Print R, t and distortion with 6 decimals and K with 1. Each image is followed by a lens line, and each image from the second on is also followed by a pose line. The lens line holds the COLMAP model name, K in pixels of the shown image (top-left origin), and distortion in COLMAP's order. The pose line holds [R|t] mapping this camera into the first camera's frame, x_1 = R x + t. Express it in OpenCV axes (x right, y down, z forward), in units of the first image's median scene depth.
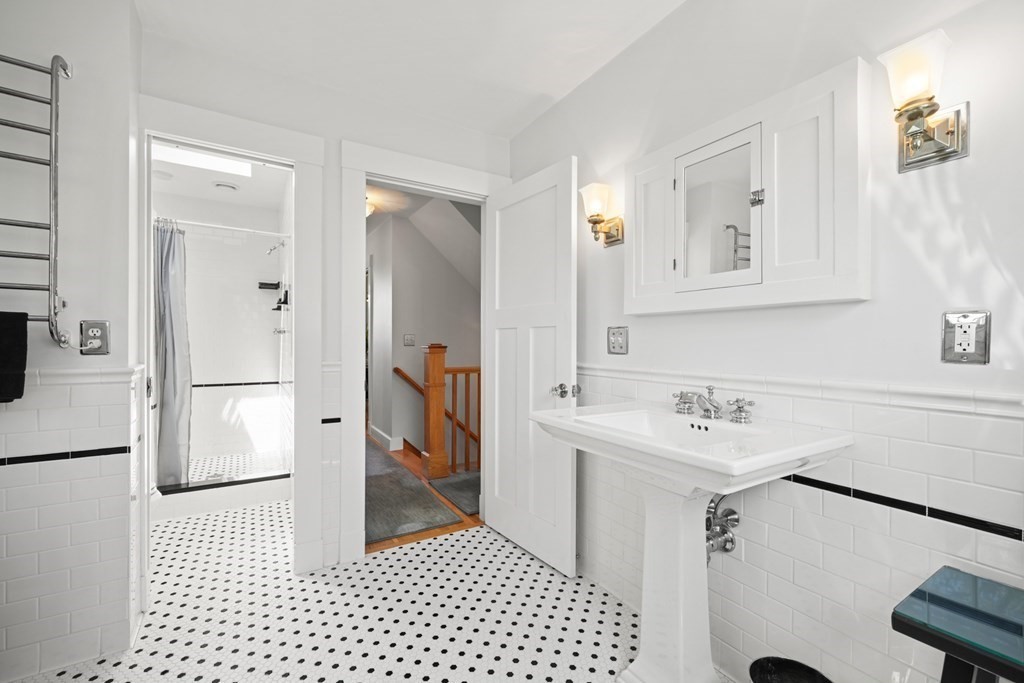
lens RADIAL K [[430.3, 0, 511.3], [0, 430.3, 339.6], [0, 0, 1]] dist [-0.000314, -0.000220]
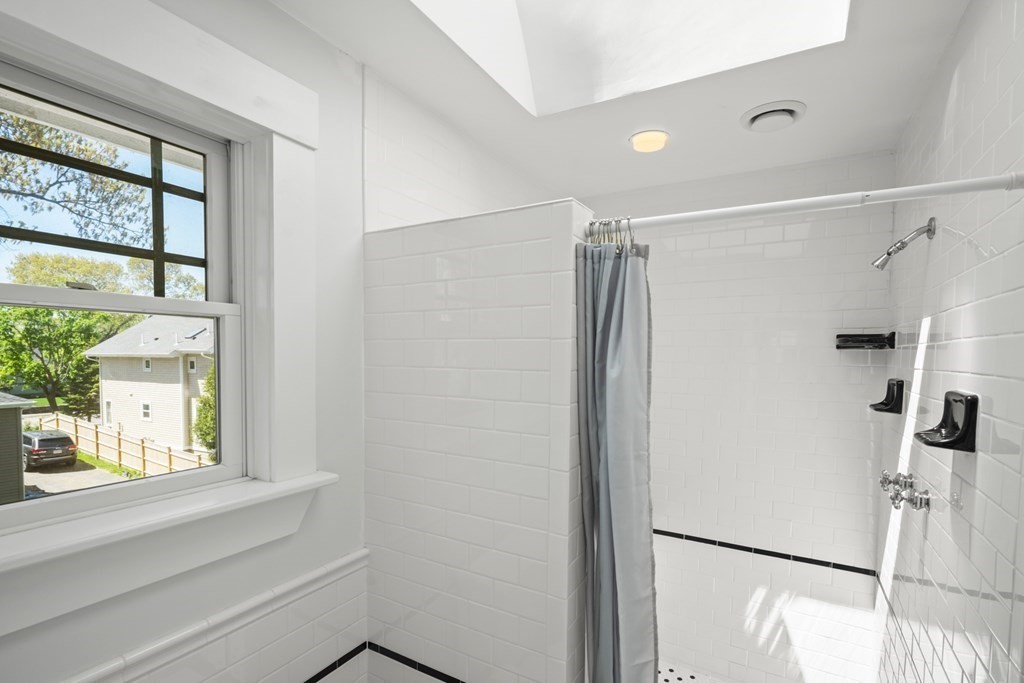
lens RADIAL K [[477.9, 0, 510.1], [0, 477.9, 381.1], [0, 0, 1]] dist [0.001075, 0.000118]
pose [[0.466606, 0.054801, -0.882766, -0.468147], [-0.008997, 0.998321, 0.057219, -0.165910], [0.884420, -0.018756, 0.466315, 0.722710]]
